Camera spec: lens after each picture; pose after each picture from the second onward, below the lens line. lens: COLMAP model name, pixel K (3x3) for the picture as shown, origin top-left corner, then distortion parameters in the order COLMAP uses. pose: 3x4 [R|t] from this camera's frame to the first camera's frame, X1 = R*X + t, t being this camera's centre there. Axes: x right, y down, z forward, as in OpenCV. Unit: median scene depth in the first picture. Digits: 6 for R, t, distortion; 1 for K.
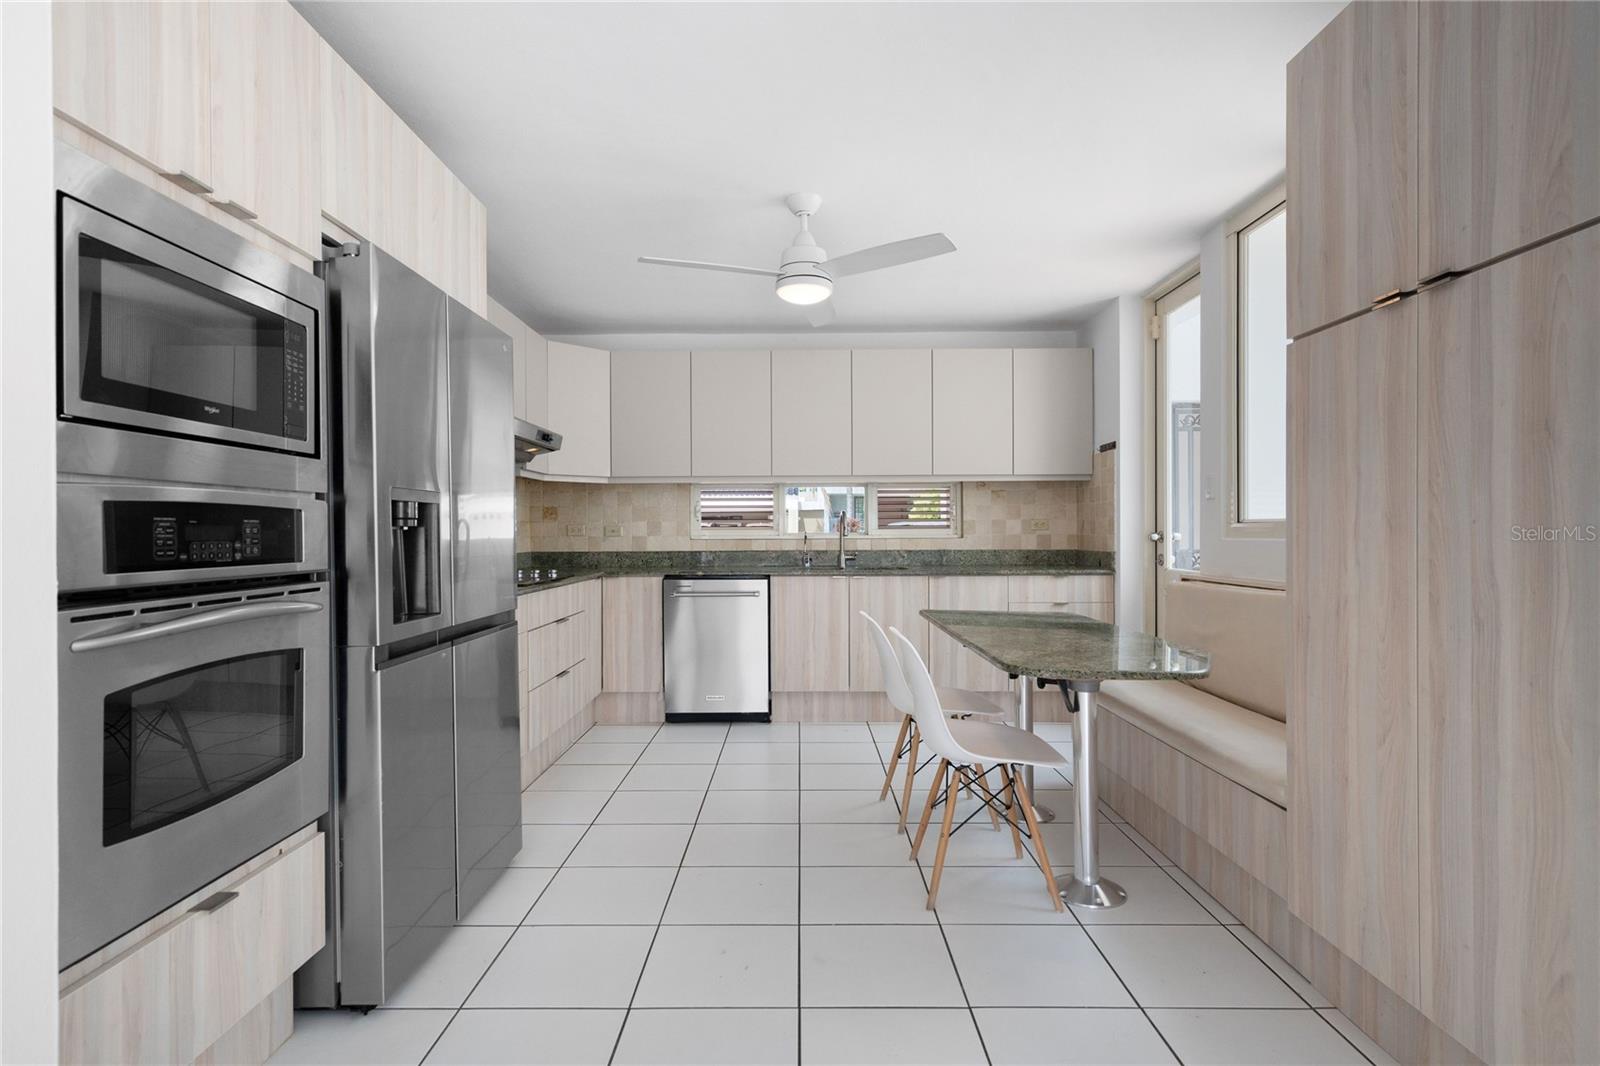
lens RADIAL K [[816.2, 0, 799.3], [0, 816.2, 531.0], [0, 0, 1]] dist [-0.006357, -0.002072]
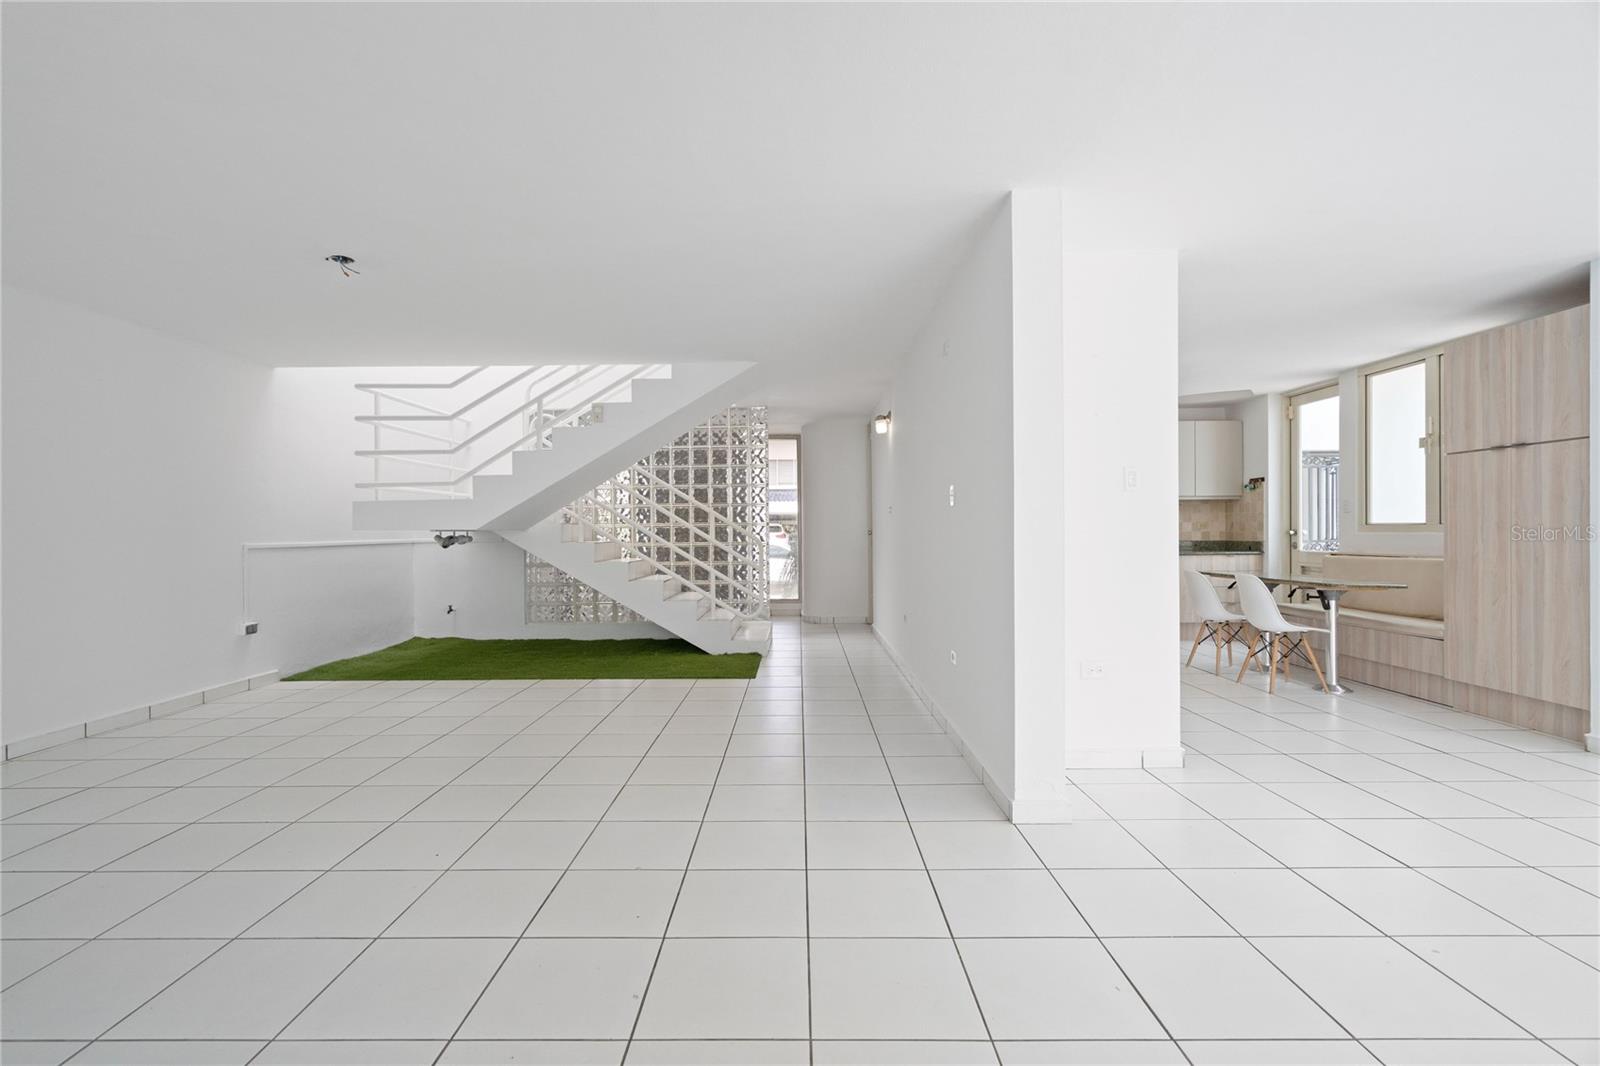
lens RADIAL K [[722.4, 0, 790.0], [0, 722.4, 532.1], [0, 0, 1]] dist [-0.011126, 0.002687]
pose [[0.999927, -0.004227, -0.011293, -0.614733], [0.004255, 0.999988, 0.002454, -0.001685], [0.011282, -0.002502, 0.999933, -0.548131]]
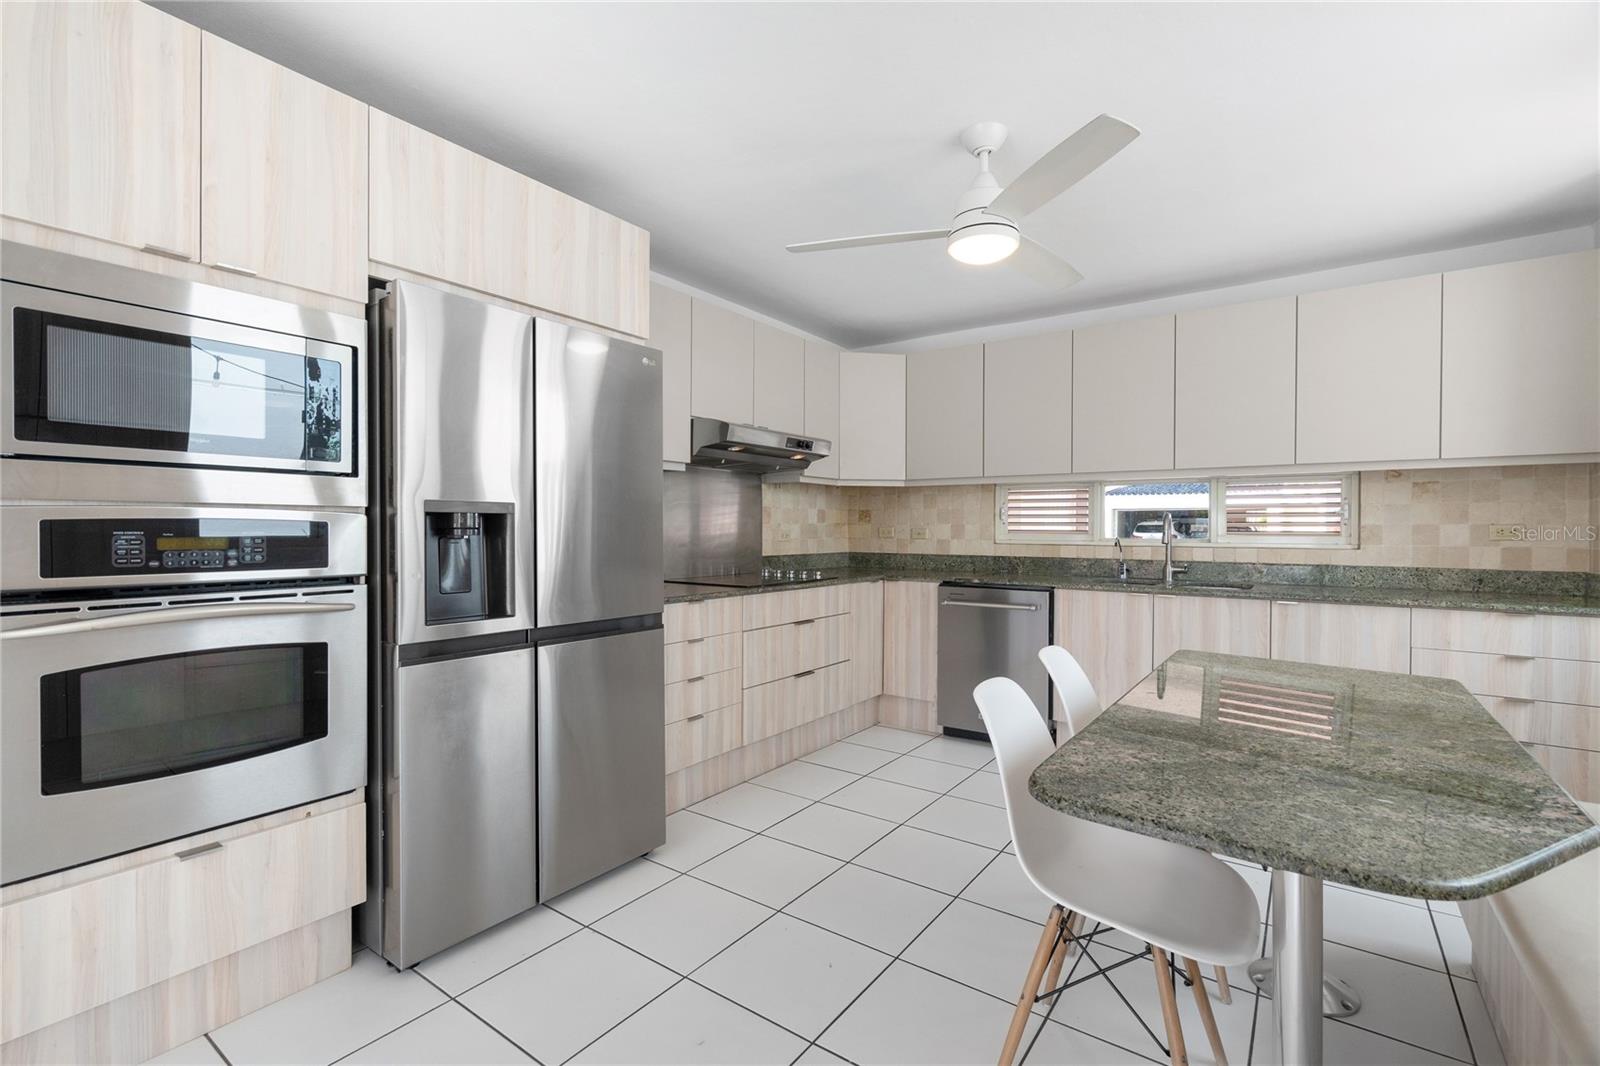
lens RADIAL K [[722.4, 0, 796.8], [0, 722.4, 532.2], [0, 0, 1]] dist [-0.011126, 0.002687]
pose [[0.806400, 0.012293, -0.591242, 0.201881], [-0.007968, 0.999919, 0.009922, -0.010420], [0.591317, -0.003290, 0.806433, 0.219448]]
